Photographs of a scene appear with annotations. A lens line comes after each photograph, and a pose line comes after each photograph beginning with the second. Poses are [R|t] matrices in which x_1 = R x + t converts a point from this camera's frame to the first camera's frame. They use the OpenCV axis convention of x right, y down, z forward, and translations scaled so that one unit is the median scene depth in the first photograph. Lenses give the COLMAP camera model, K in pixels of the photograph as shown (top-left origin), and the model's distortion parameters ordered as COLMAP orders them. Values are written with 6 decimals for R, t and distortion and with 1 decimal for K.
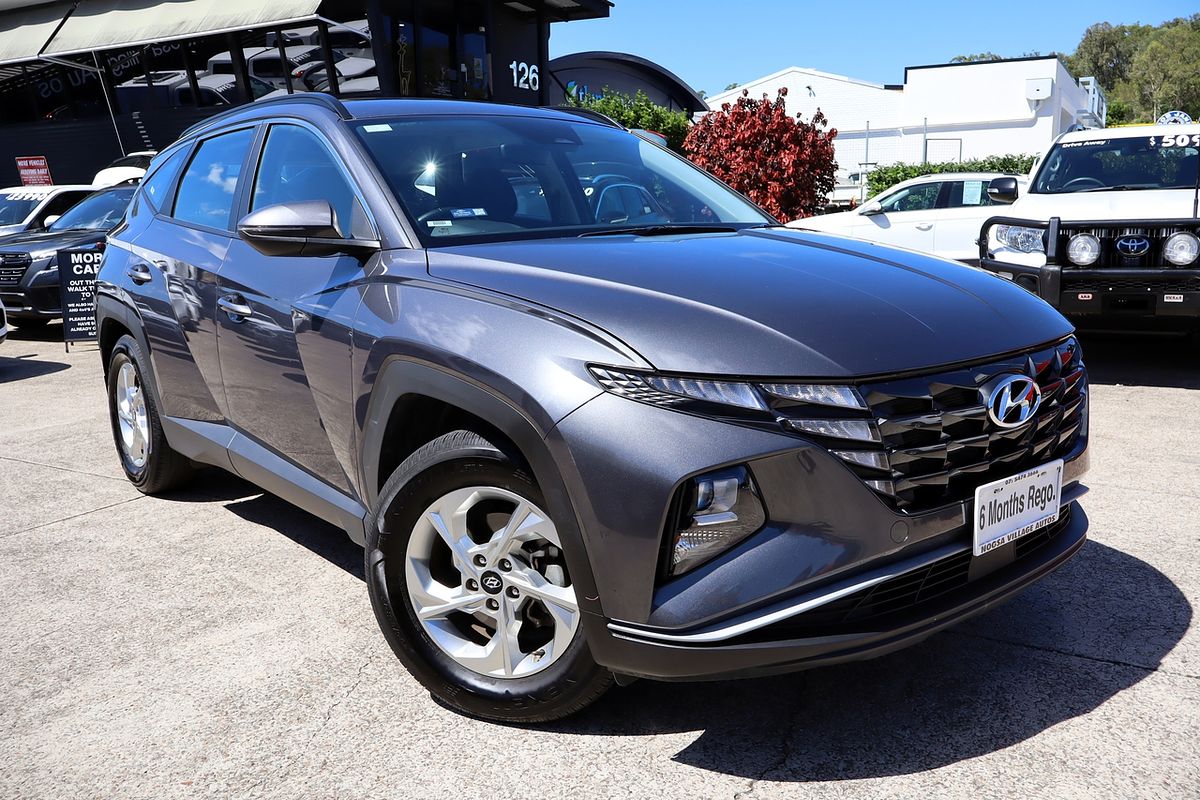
lens RADIAL K [[1019.6, 0, 600.4], [0, 1019.6, 404.4], [0, 0, 1]] dist [-0.014821, 0.010402]
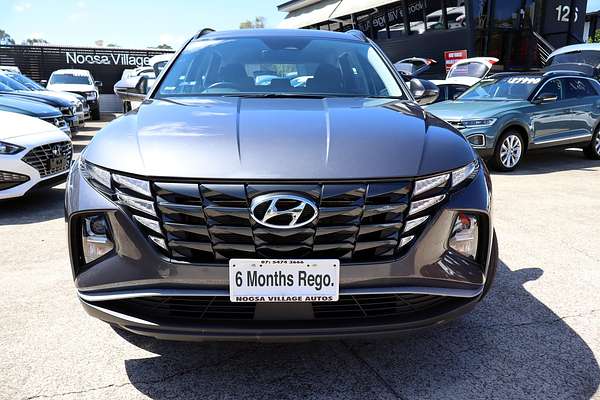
lens RADIAL K [[509.8, 0, 299.2], [0, 509.8, 197.3], [0, 0, 1]] dist [-0.014821, 0.010402]
pose [[0.773817, 0.149087, -0.615613, 0.870172], [-0.138785, 0.988196, 0.064867, -0.075298], [0.618018, 0.035243, 0.785374, 0.406696]]
